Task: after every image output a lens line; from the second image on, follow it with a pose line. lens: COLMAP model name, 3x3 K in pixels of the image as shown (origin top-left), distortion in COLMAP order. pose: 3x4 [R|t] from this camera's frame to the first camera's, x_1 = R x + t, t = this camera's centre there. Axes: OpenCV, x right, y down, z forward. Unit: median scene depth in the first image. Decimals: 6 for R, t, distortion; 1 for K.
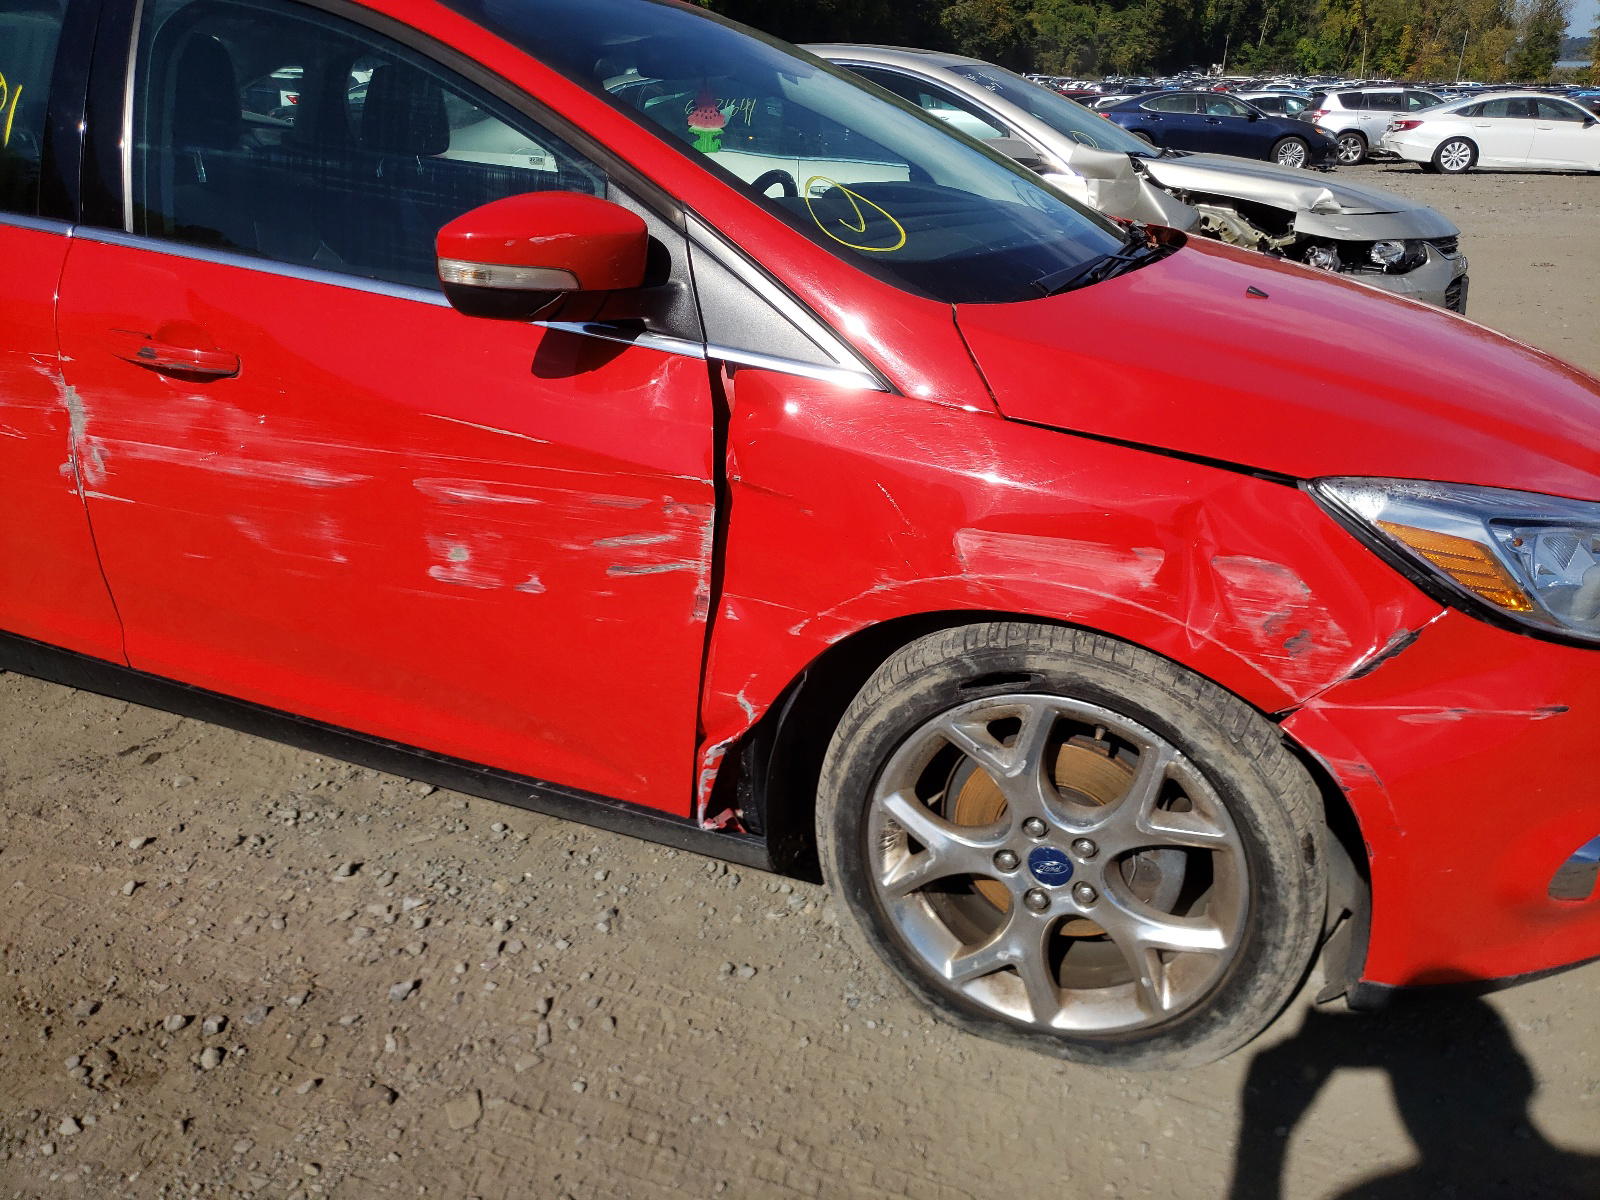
lens RADIAL K [[1209.1, 0, 800.0], [0, 1209.1, 600.0], [0, 0, 1]] dist [0.009922, 0.002041]
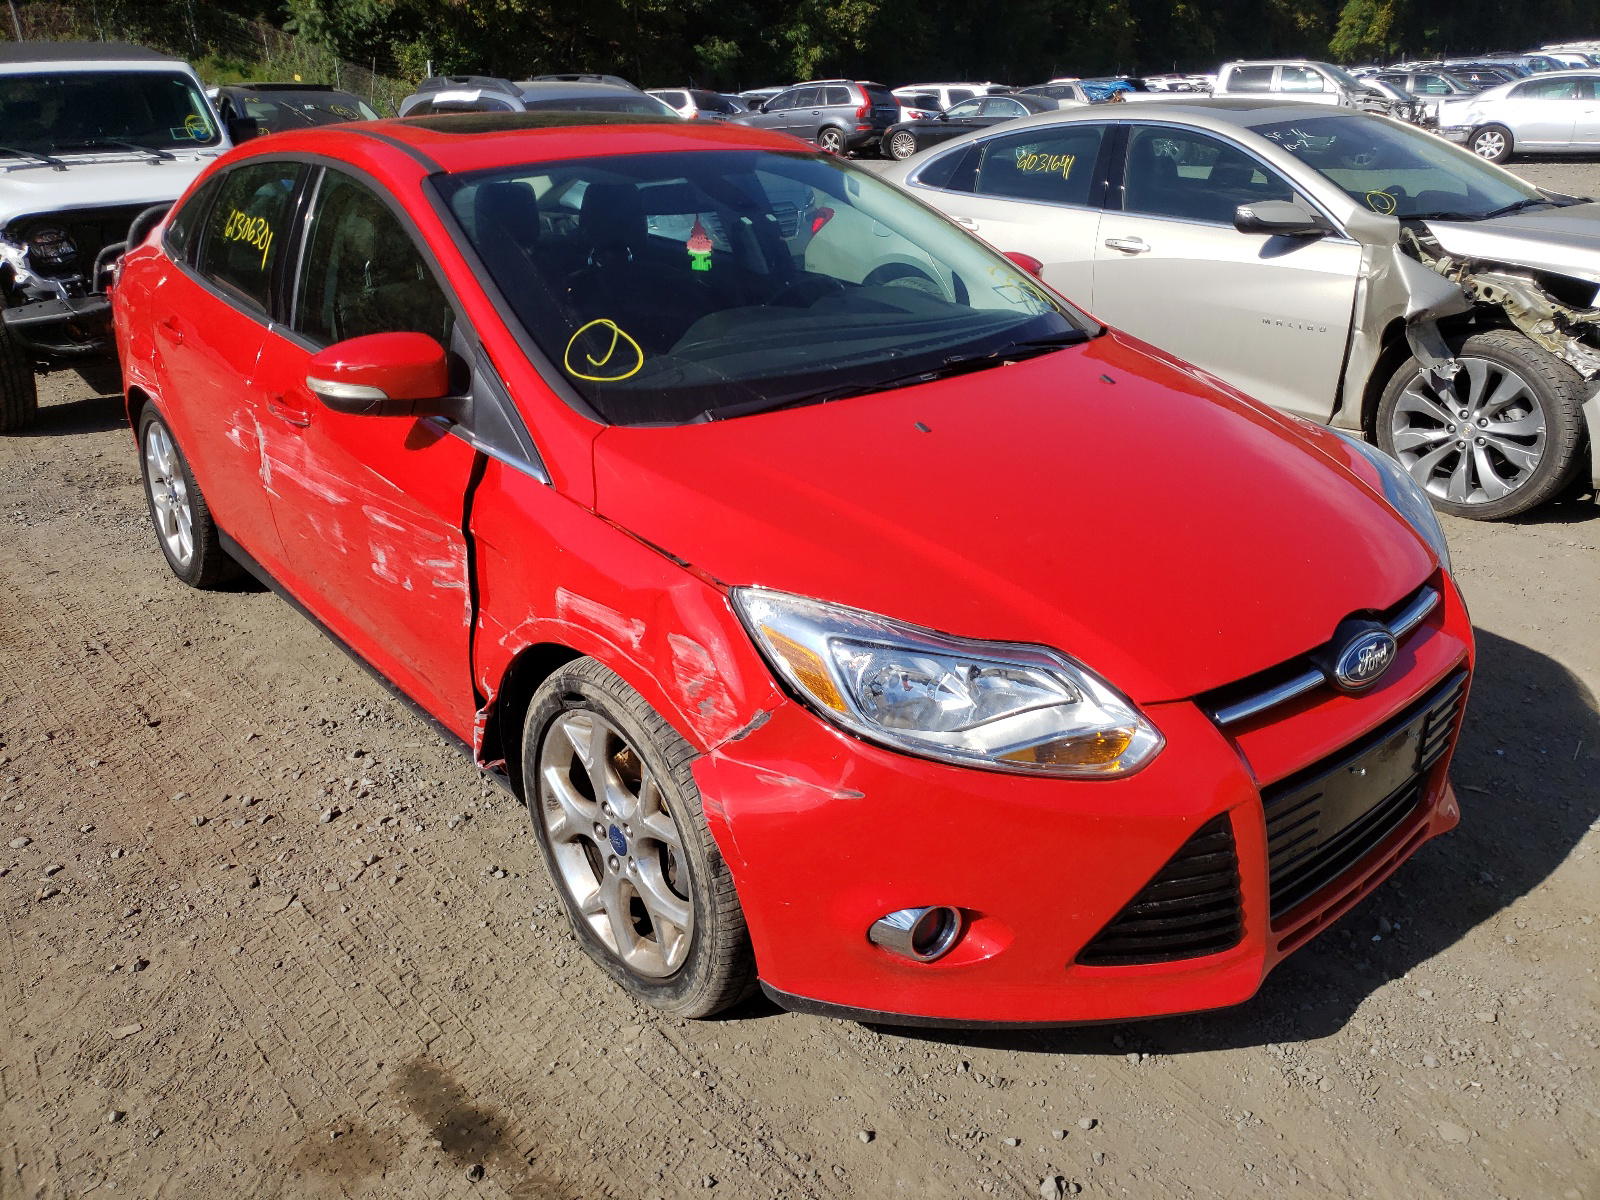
lens RADIAL K [[1209.1, 0, 800.0], [0, 1209.1, 600.0], [0, 0, 1]] dist [0.009922, 0.002041]
pose [[0.883632, 0.143914, -0.445514, 0.929879], [-0.142269, 0.989123, 0.037339, -0.124898], [0.446042, 0.030389, 0.894496, -0.132706]]
